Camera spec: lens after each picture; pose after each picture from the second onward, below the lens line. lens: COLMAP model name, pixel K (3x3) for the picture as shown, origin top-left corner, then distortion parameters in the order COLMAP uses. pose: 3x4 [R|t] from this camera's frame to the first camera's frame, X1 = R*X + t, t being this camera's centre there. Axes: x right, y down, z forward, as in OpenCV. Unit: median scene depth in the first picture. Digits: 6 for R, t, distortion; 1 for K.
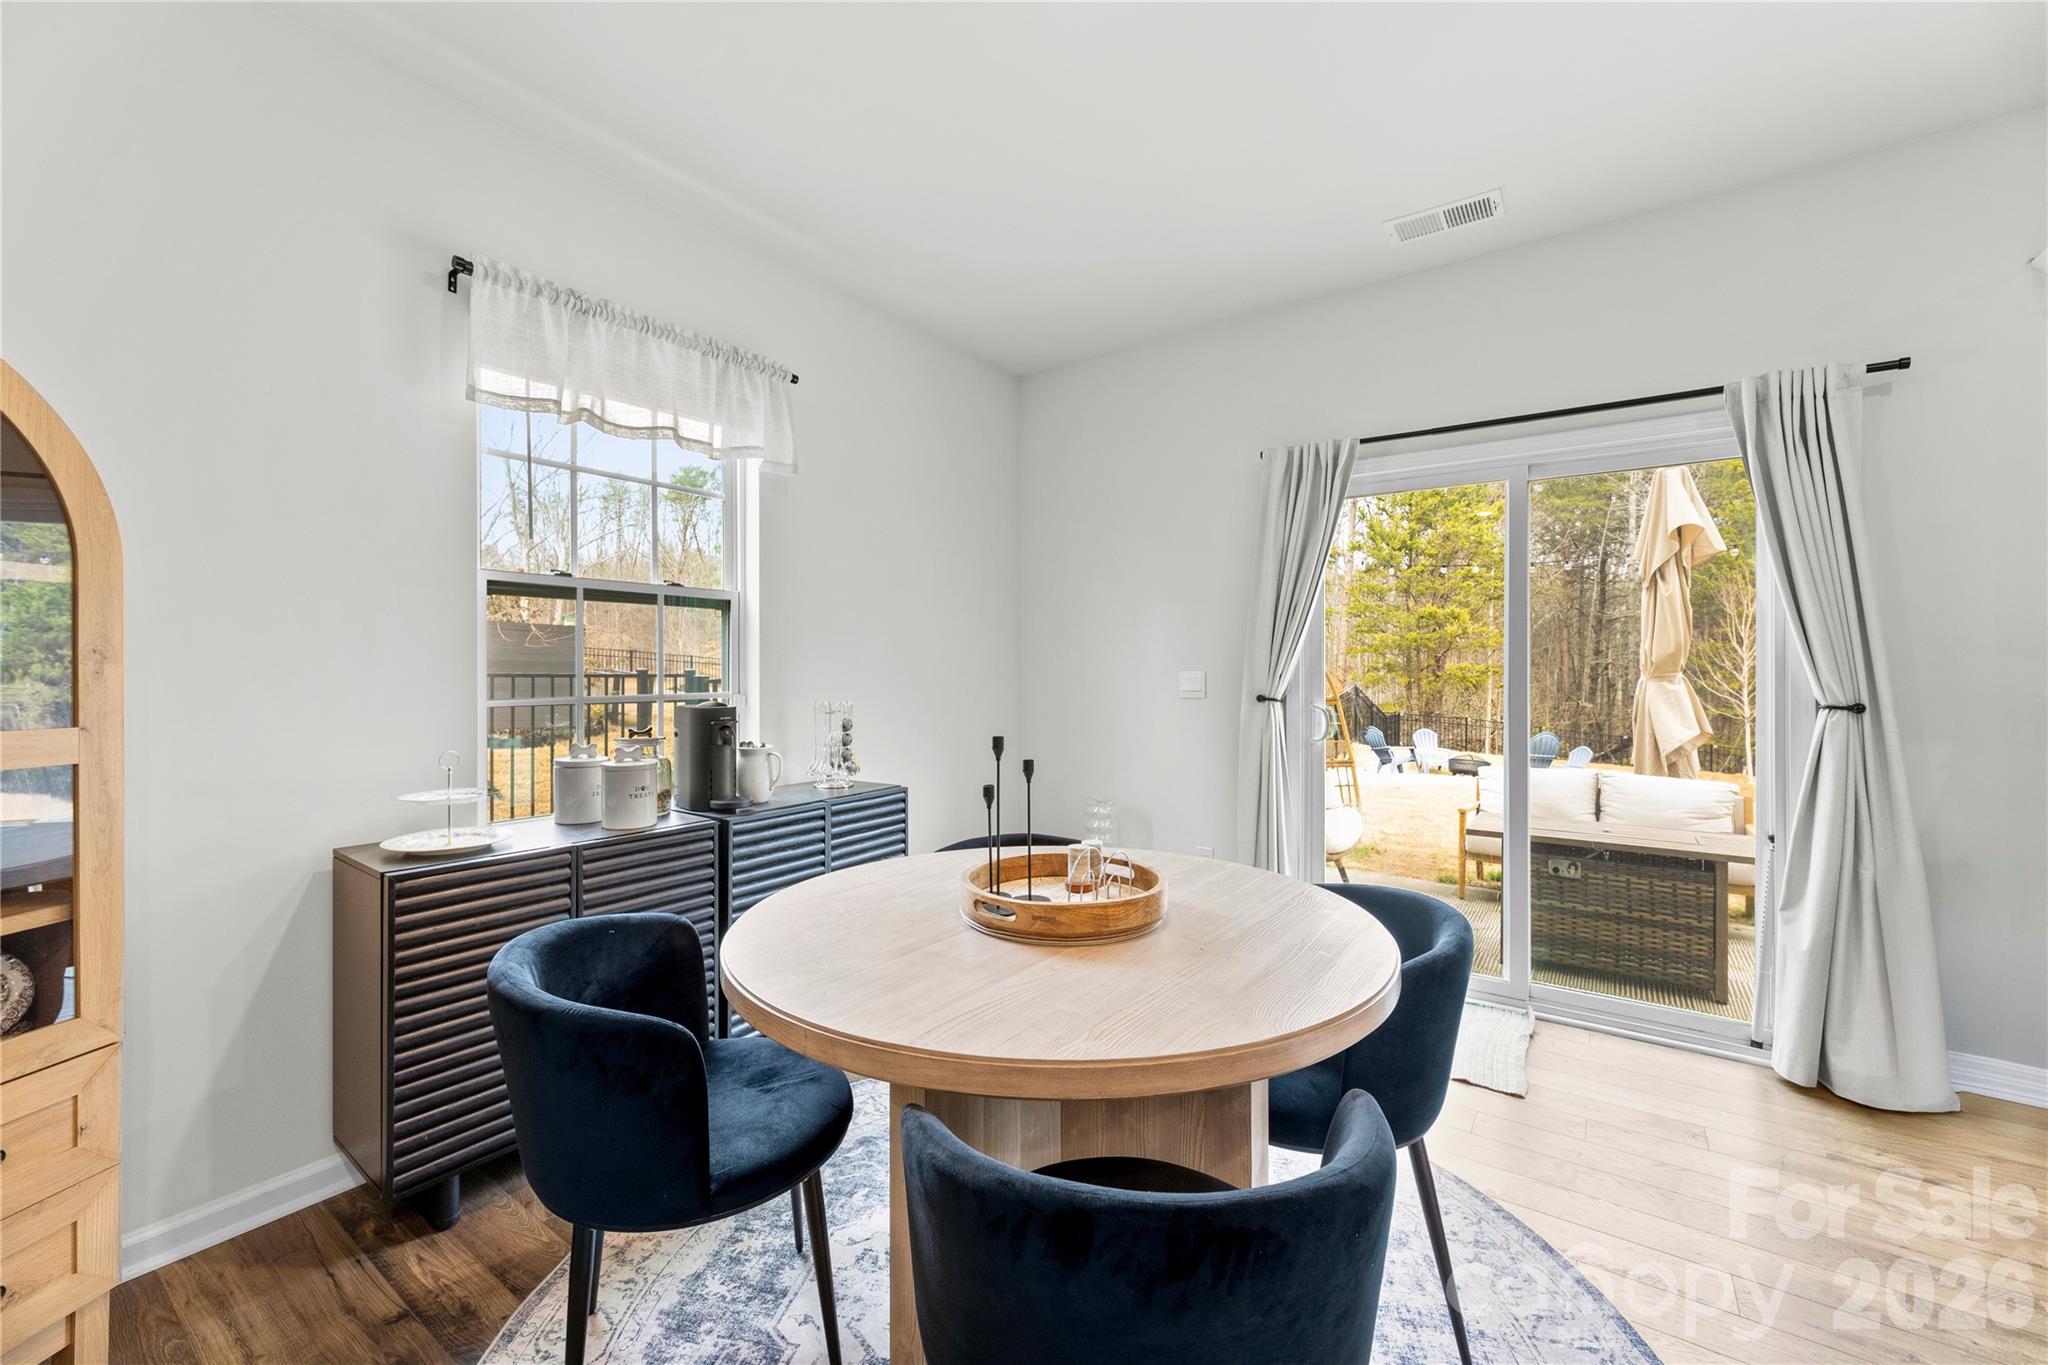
lens RADIAL K [[828.5, 0, 1030.7], [0, 828.5, 674.6], [0, 0, 1]] dist [0.002893, -0.000047]
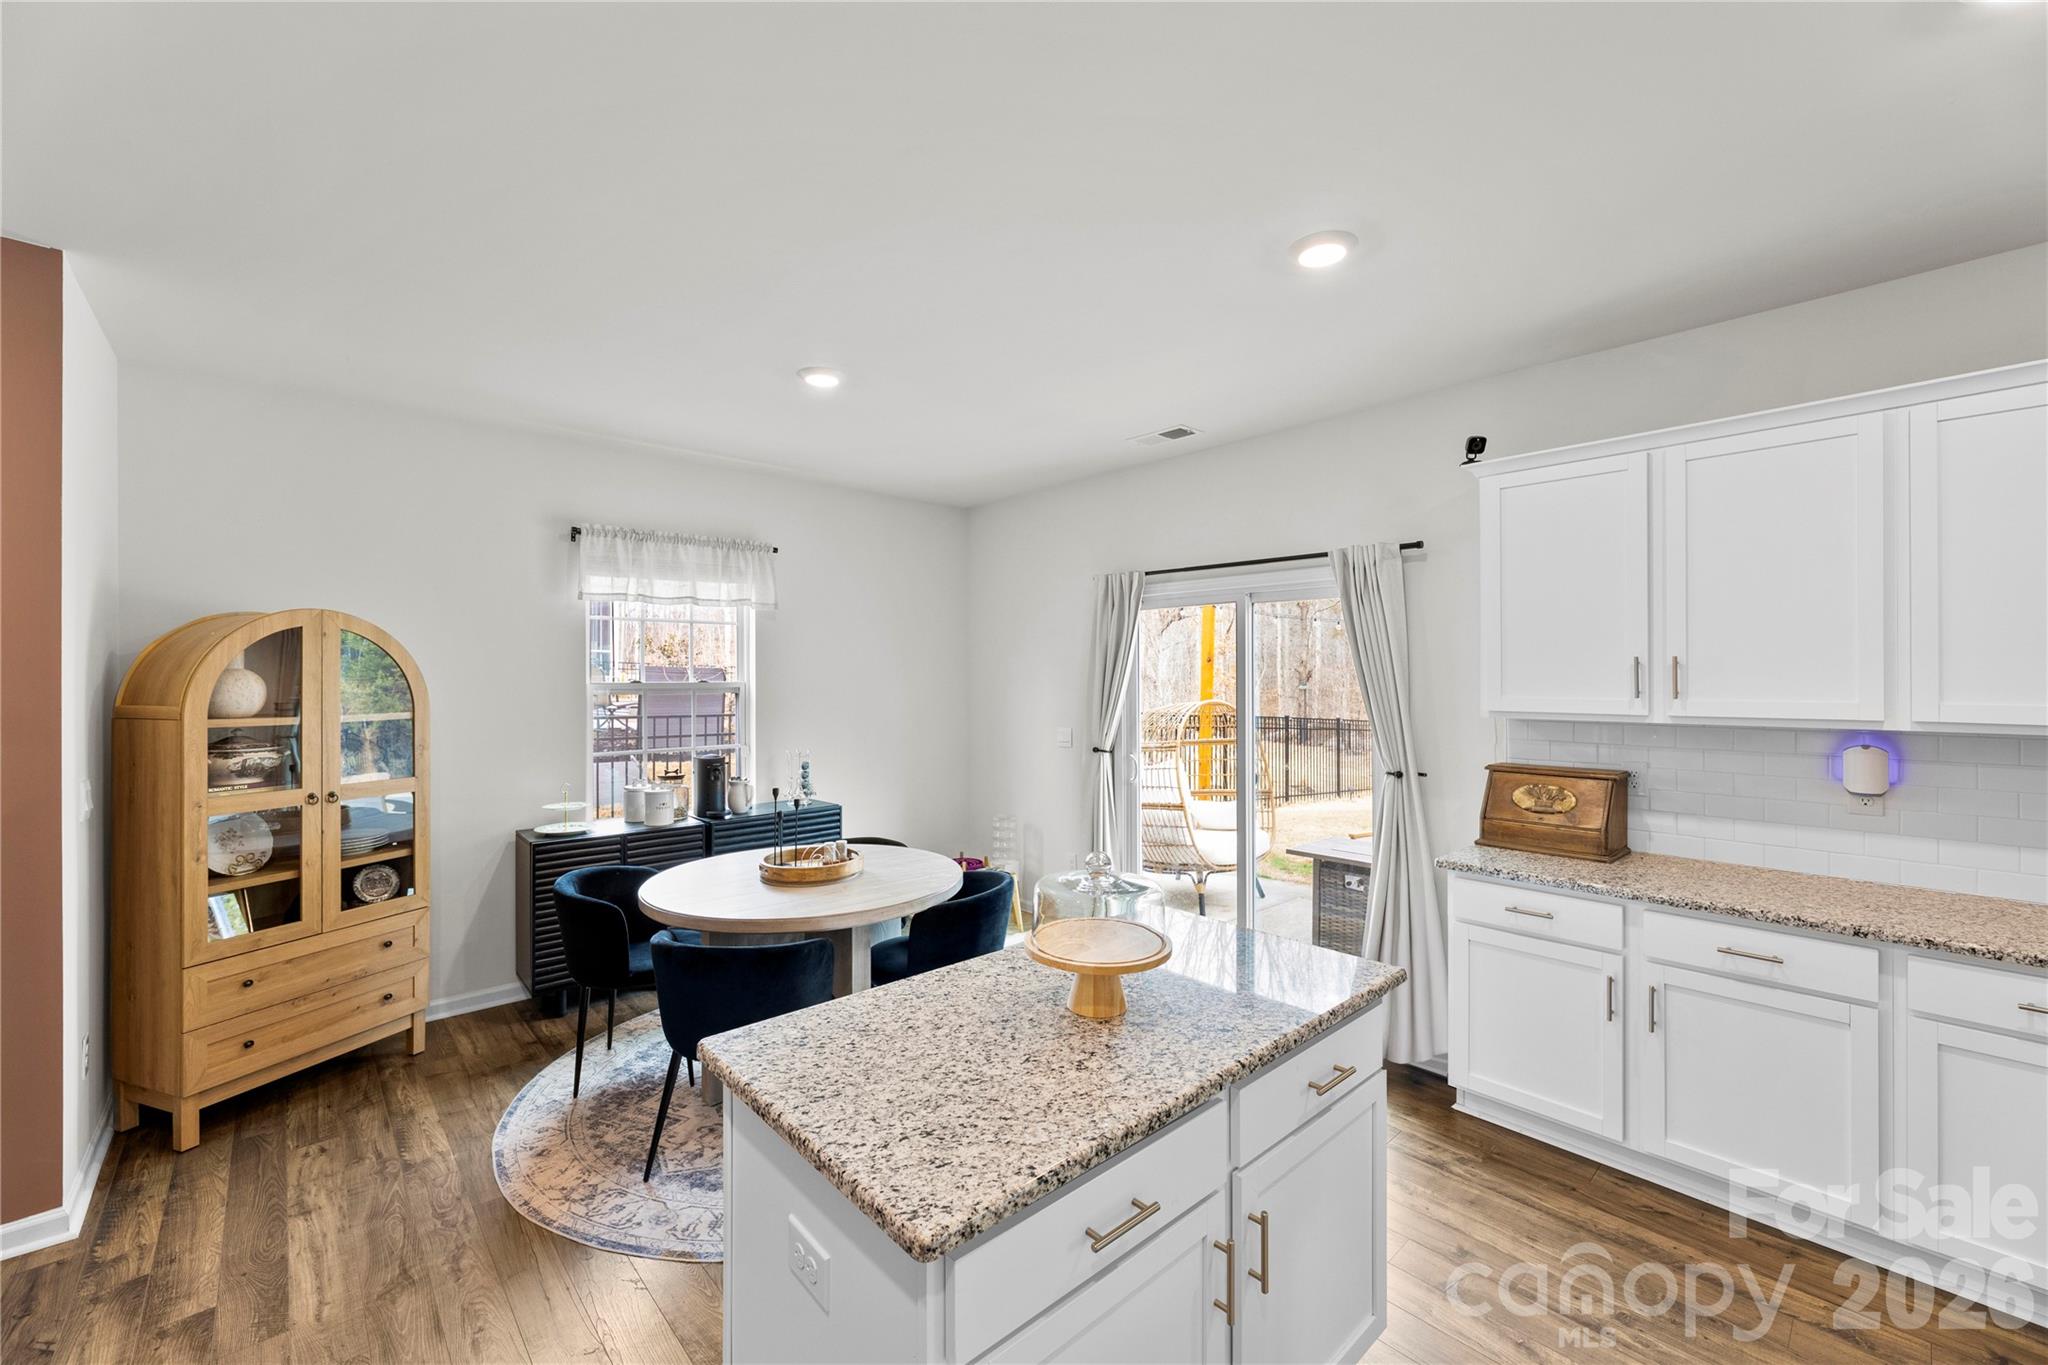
lens RADIAL K [[828.5, 0, 1024.0], [0, 828.5, 682.3], [0, 0, 1]] dist [0.002893, -0.000047]
pose [[0.977617, -0.000072, -0.210392, 0.719042], [0.000301, 0.999999, 0.001055, -0.138355], [0.210392, -0.001094, 0.977616, -0.646973]]
